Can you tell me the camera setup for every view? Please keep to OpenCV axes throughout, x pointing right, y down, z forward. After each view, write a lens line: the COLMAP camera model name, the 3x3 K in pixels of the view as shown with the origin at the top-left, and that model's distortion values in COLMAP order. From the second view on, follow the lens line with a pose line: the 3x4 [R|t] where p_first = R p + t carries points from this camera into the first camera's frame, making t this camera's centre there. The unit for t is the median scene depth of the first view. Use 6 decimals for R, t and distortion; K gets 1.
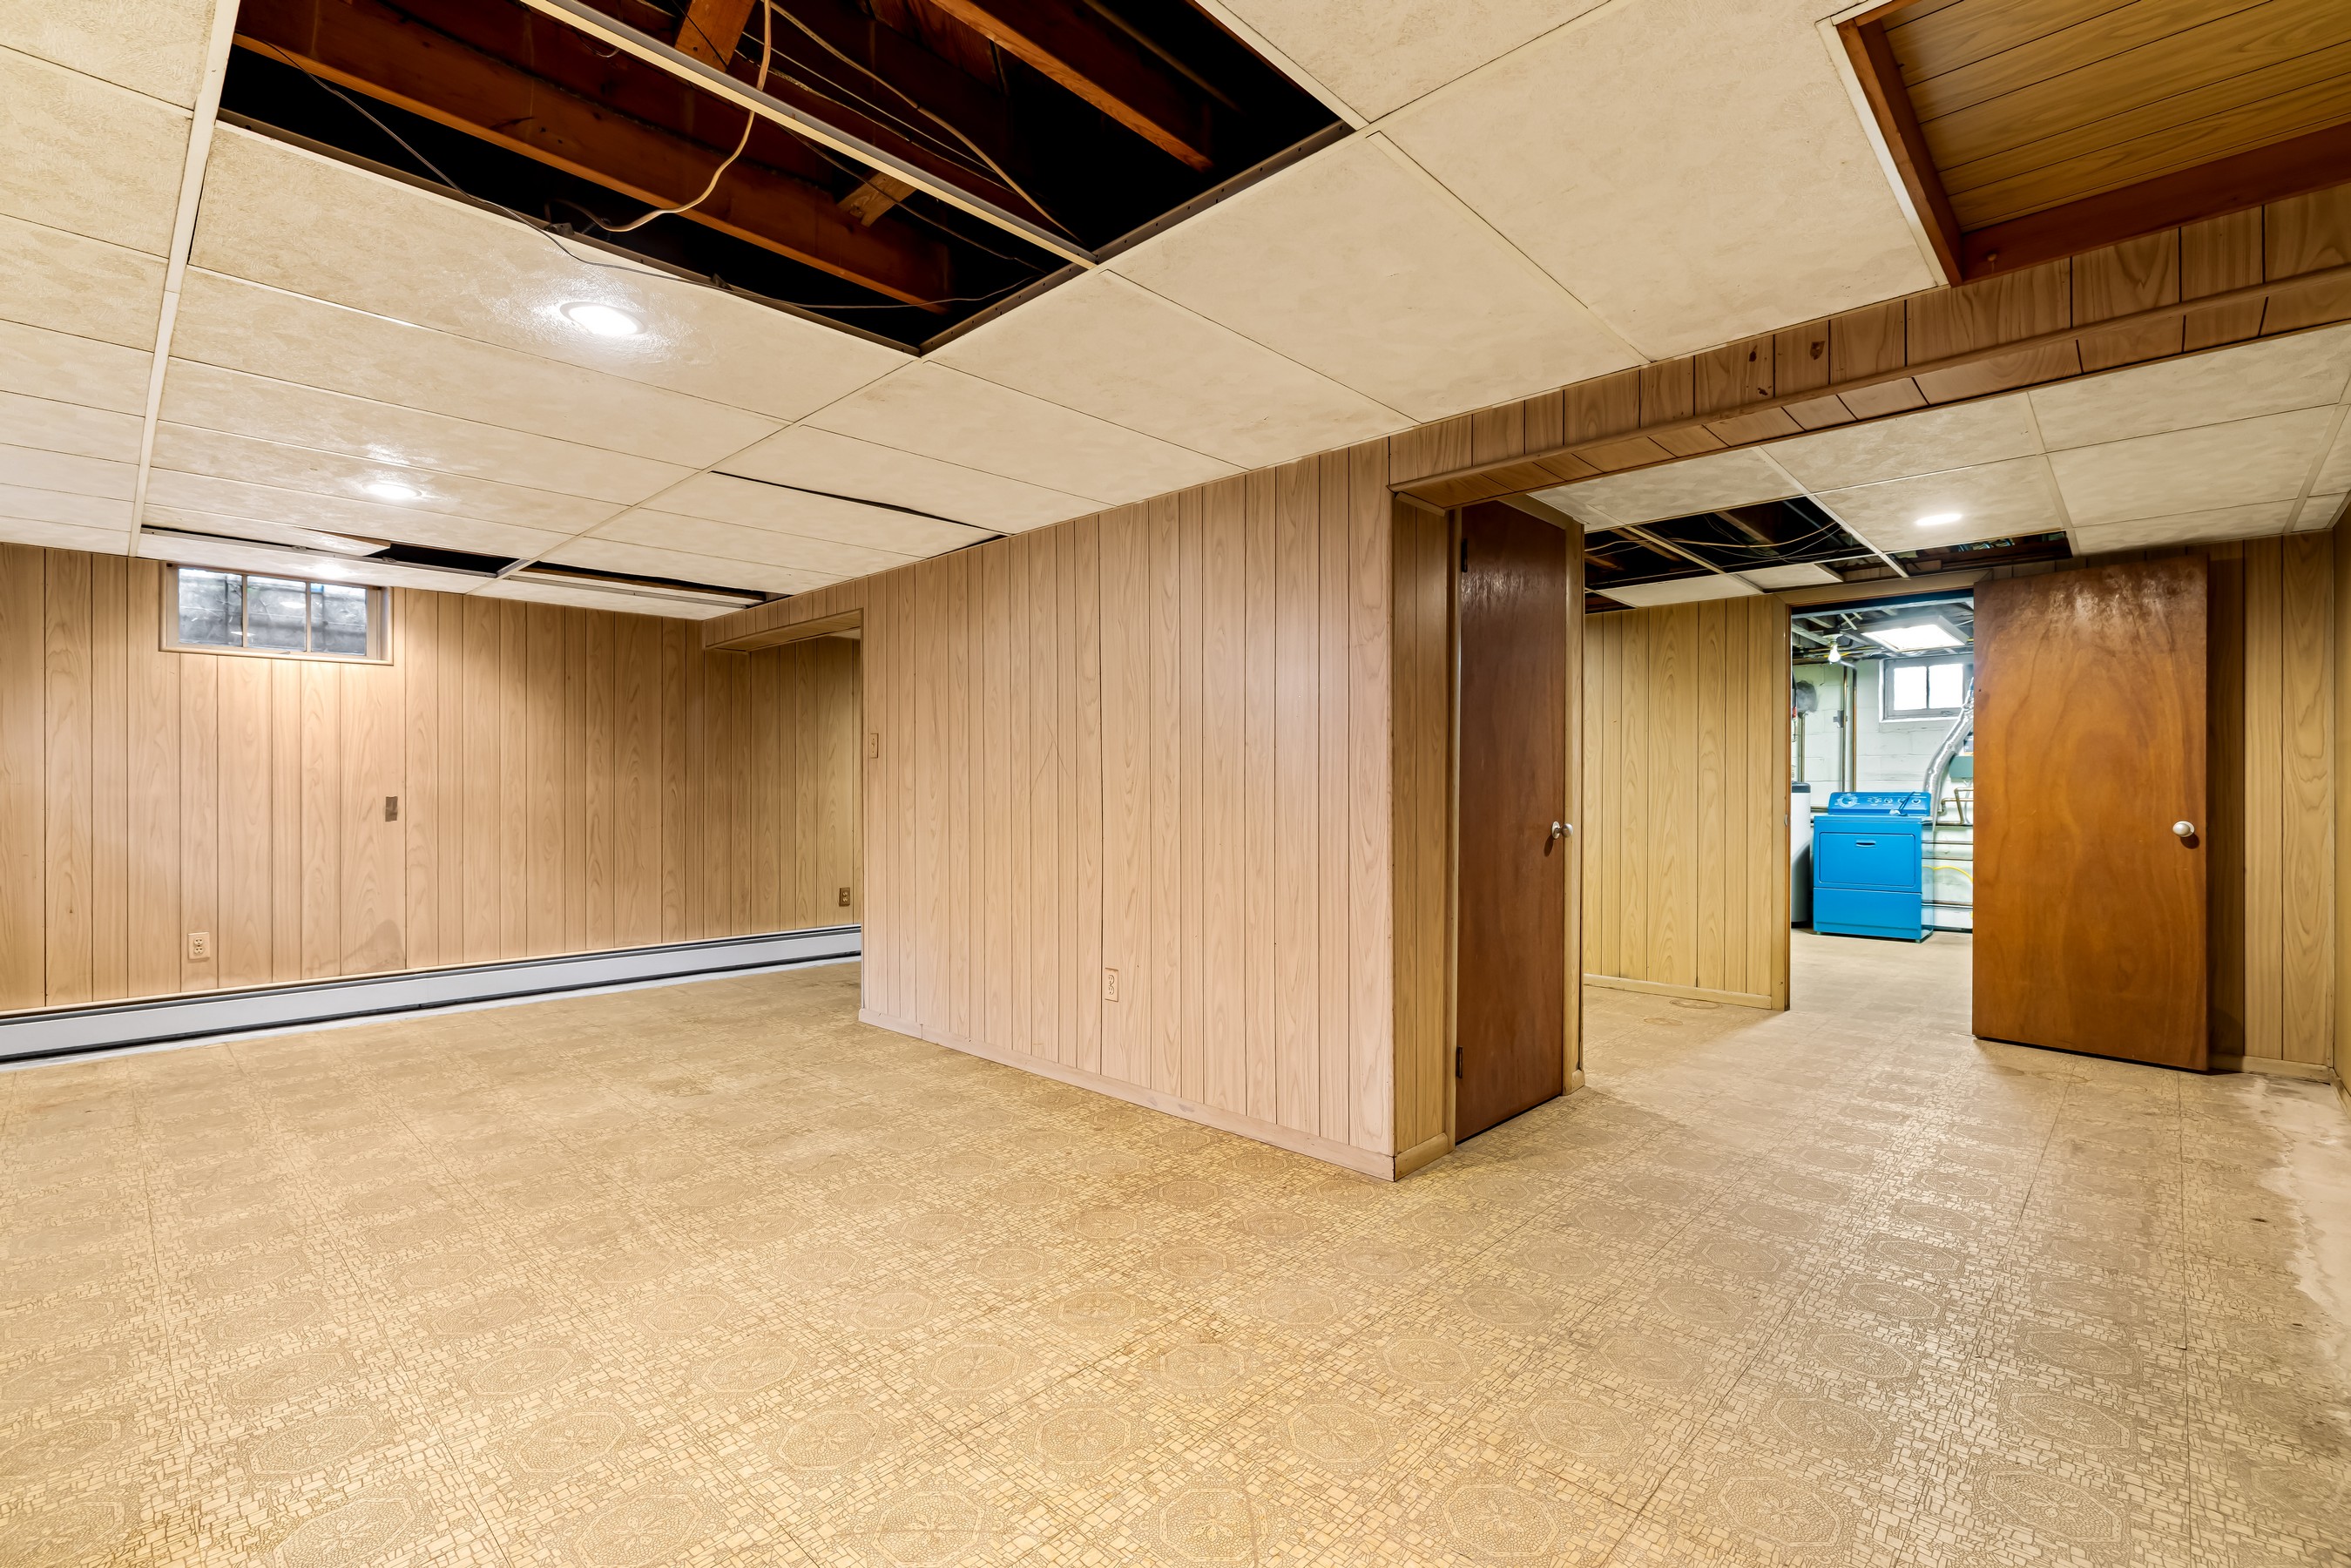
lens RADIAL K [[1025.7, 0, 1189.7], [0, 1025.7, 788.9], [0, 0, 1]] dist [-0.005619, -0.000522]
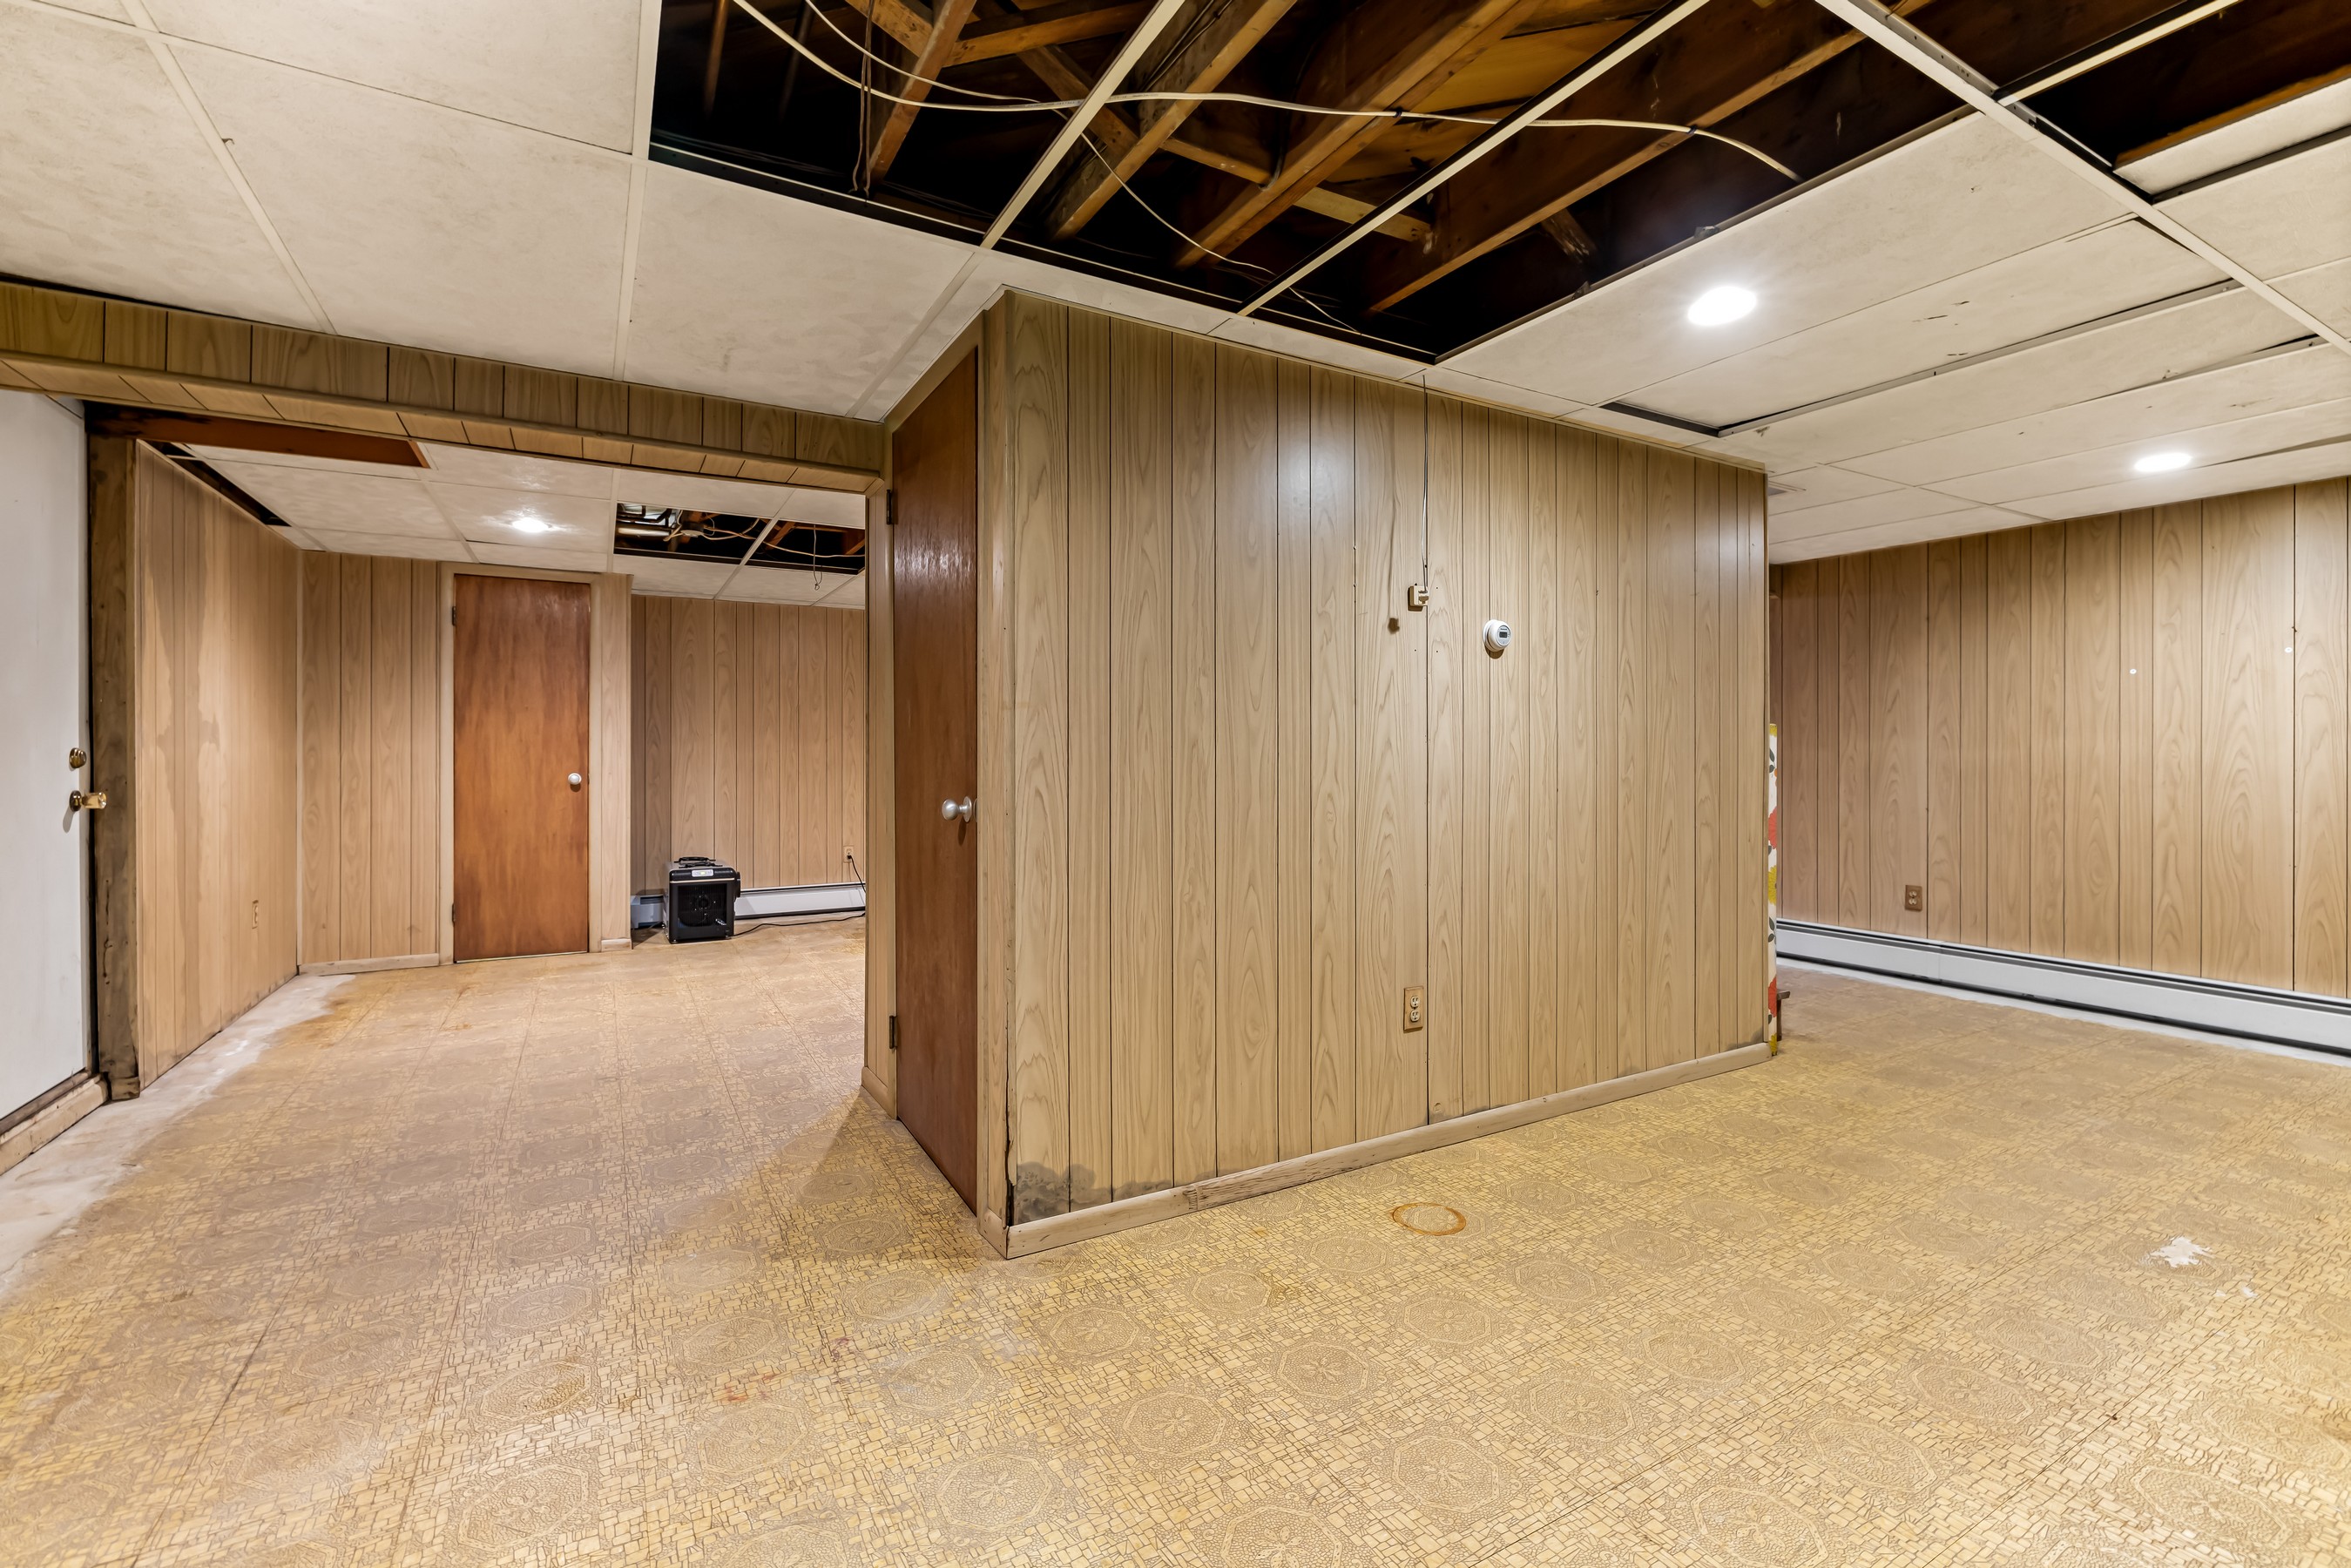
lens RADIAL K [[1025.7, 0, 1183.3], [0, 1025.7, 768.2], [0, 0, 1]] dist [-0.005619, -0.000522]
pose [[-0.285710, 0.012407, -0.958236, 0.594573], [0.000327, 0.999917, 0.012849, 0.003660], [0.958316, 0.003358, -0.285691, 0.826785]]
